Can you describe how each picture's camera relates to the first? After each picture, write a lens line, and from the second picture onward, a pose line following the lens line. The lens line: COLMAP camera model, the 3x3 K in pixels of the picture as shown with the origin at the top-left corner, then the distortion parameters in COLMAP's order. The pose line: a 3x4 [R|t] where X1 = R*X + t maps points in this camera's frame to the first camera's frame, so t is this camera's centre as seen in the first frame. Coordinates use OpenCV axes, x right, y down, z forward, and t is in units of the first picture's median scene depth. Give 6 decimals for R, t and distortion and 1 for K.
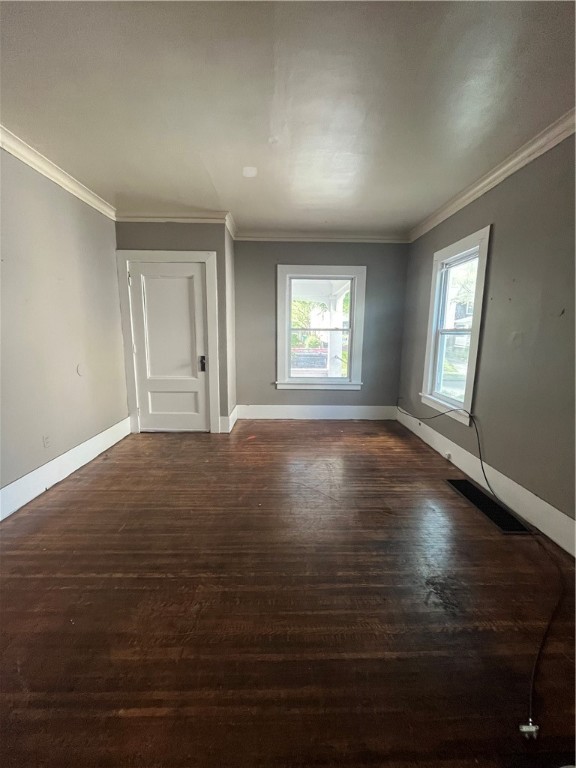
lens RADIAL K [[309.6, 0, 287.2], [0, 309.6, 382.2], [0, 0, 1]] dist [0.001031, 0.000062]
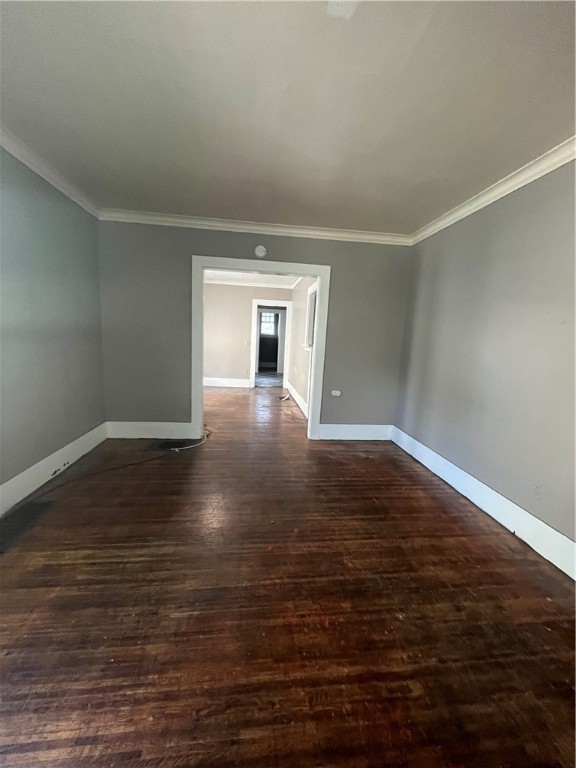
lens RADIAL K [[309.6, 0, 287.2], [0, 309.6, 382.2], [0, 0, 1]] dist [0.001031, 0.000062]
pose [[-0.993692, -0.047568, -0.101552, -0.014930], [-0.076576, 0.949400, 0.304590, -0.286147], [0.081925, 0.310445, -0.947054, 1.637786]]
